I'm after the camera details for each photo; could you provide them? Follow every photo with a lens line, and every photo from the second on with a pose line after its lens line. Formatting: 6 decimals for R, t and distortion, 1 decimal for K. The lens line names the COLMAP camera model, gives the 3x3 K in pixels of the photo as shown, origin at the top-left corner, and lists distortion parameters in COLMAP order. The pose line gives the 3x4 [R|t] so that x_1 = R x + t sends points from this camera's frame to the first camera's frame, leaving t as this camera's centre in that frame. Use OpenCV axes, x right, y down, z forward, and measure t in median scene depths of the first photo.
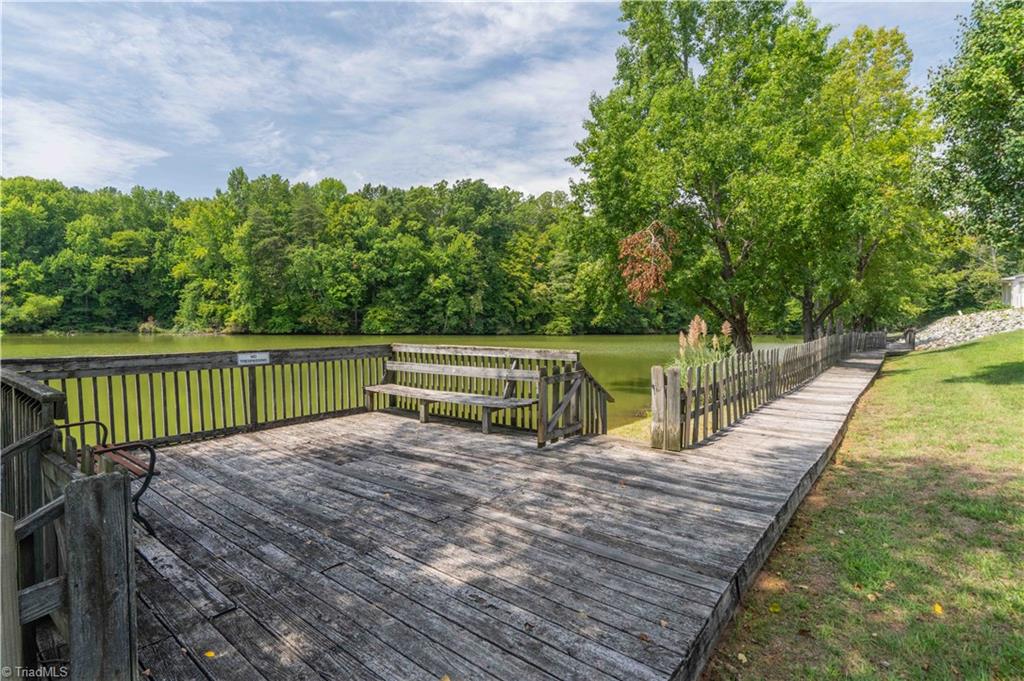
lens RADIAL K [[476.6, 0, 513.5], [0, 476.6, 339.7], [0, 0, 1]] dist [0.013535, -0.000264]
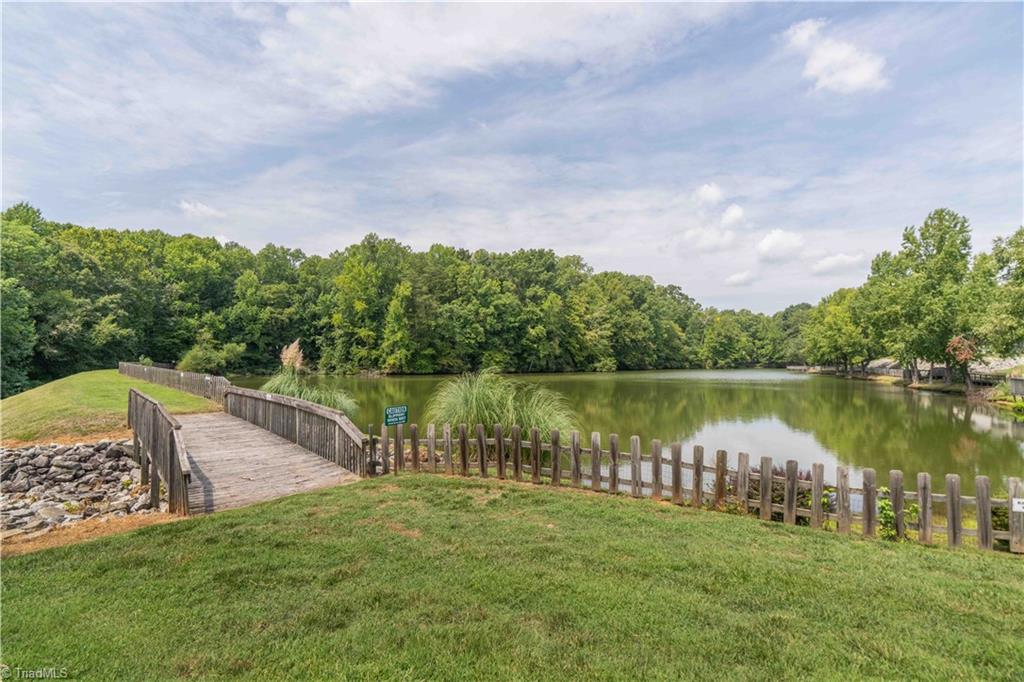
lens RADIAL K [[476.6, 0, 512.0], [0, 476.6, 345.5], [0, 0, 1]] dist [0.013535, -0.000264]
pose [[0.970788, 0.002262, 0.239928, -0.520150], [0.011982, 0.998251, -0.057896, -0.010800], [-0.239639, 0.059080, 0.969063, -0.205383]]
